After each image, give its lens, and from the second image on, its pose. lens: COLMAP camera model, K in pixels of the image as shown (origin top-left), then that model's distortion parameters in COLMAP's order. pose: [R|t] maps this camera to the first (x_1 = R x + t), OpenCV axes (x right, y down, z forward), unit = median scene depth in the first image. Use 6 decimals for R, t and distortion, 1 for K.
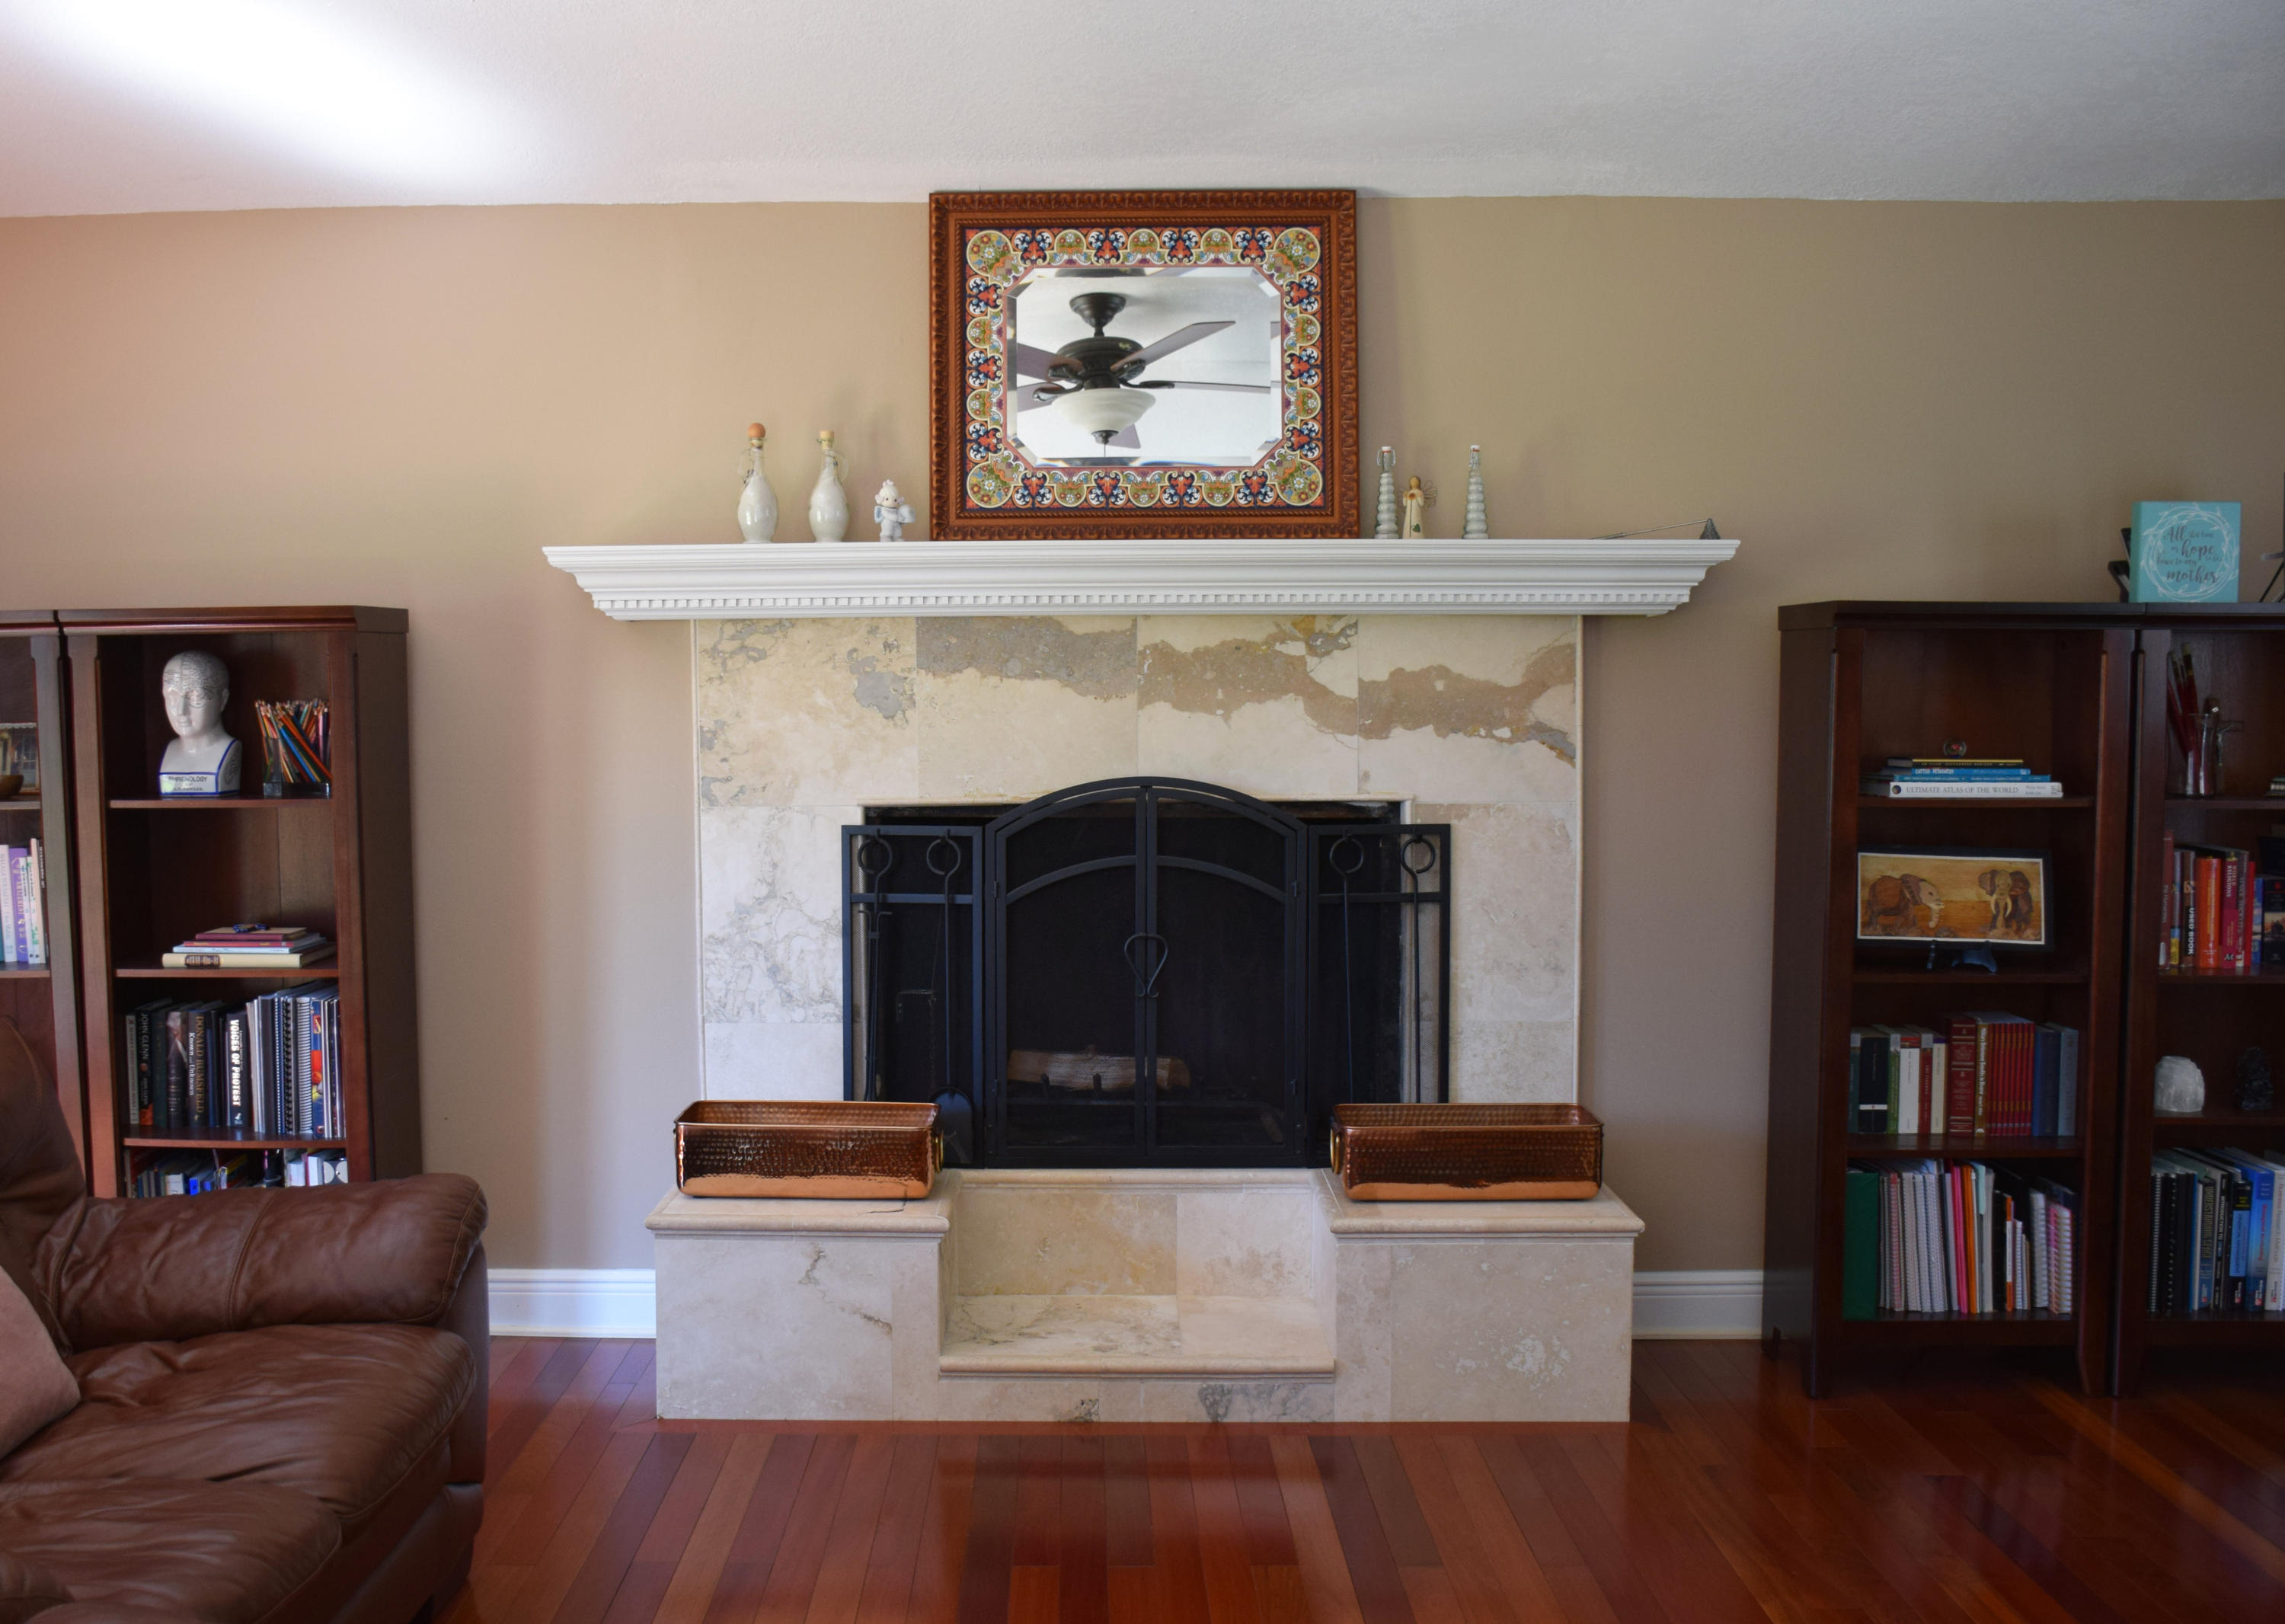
lens RADIAL K [[2400.3, 0, 1142.1], [0, 2400.3, 852.2], [0, 0, 1]] dist [-0.117414, 0.114169]
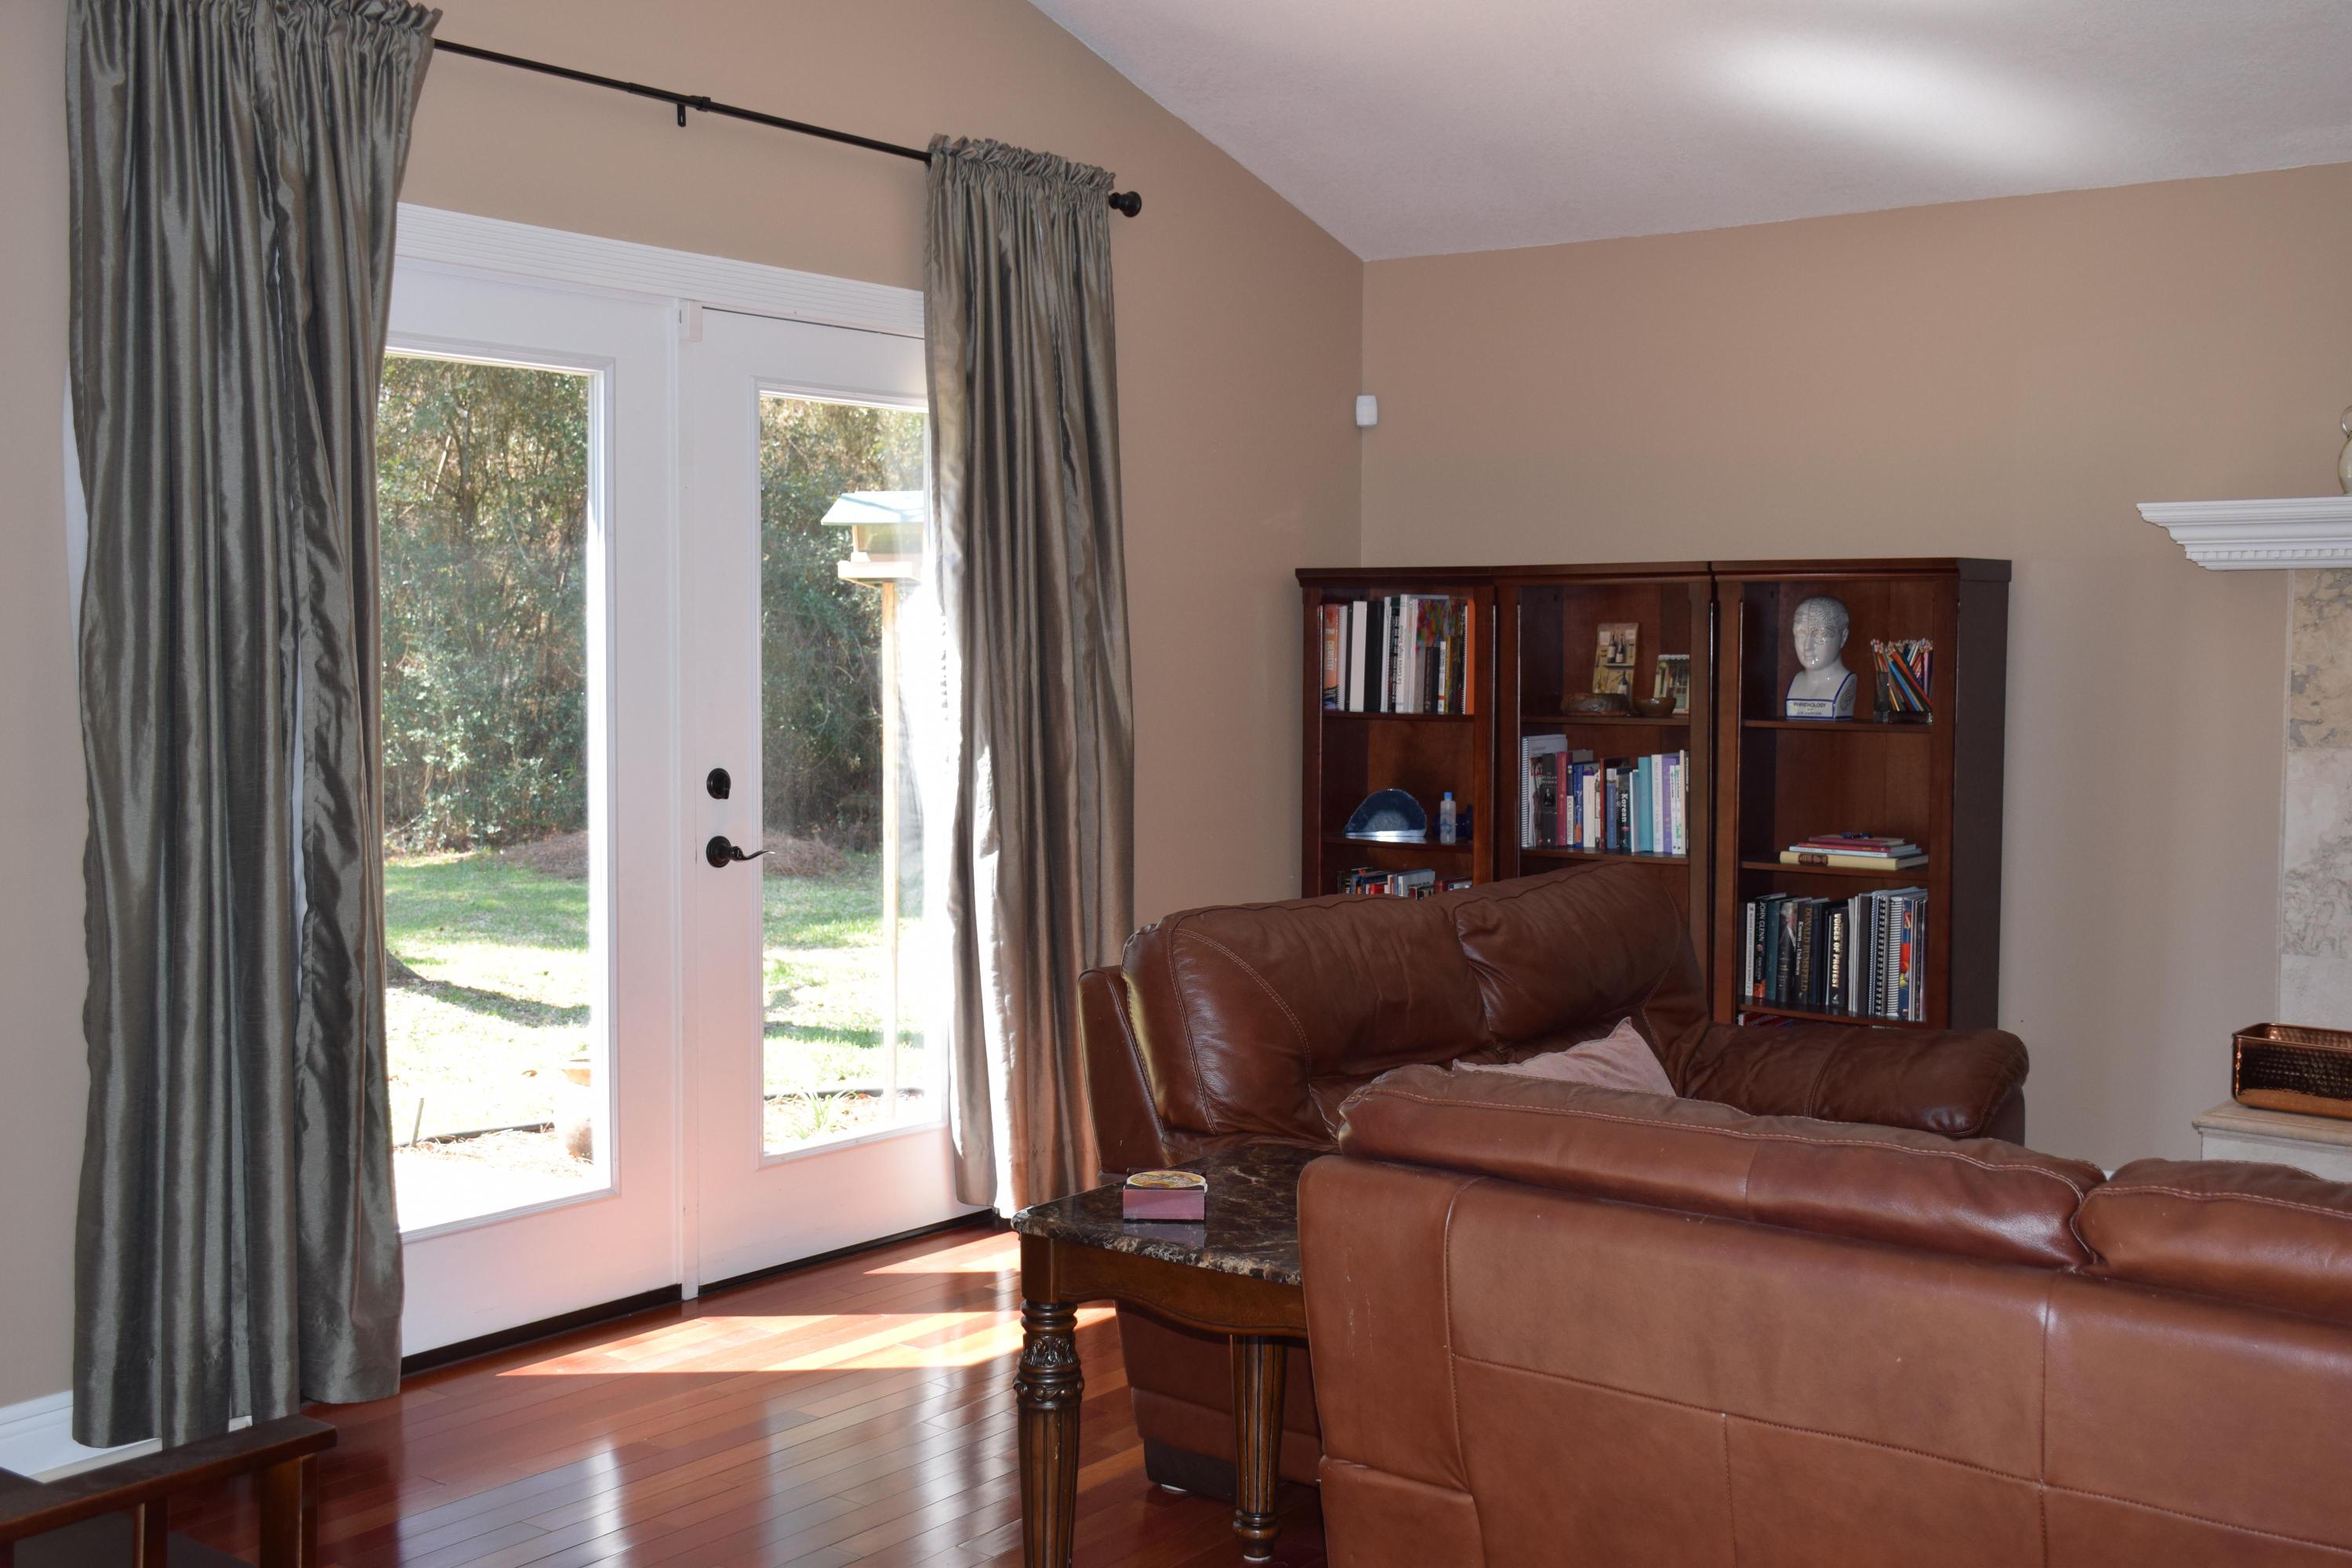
lens RADIAL K [[2580.9, 0, 1176.0], [0, 2580.9, 784.0], [0, 0, 1]] dist [-0.011736, 0.227181]
pose [[0.806861, 0.045852, -0.588960, 0.098349], [-0.054106, 0.998529, 0.003614, 0.020388], [0.588259, 0.028951, 0.808154, -0.219491]]
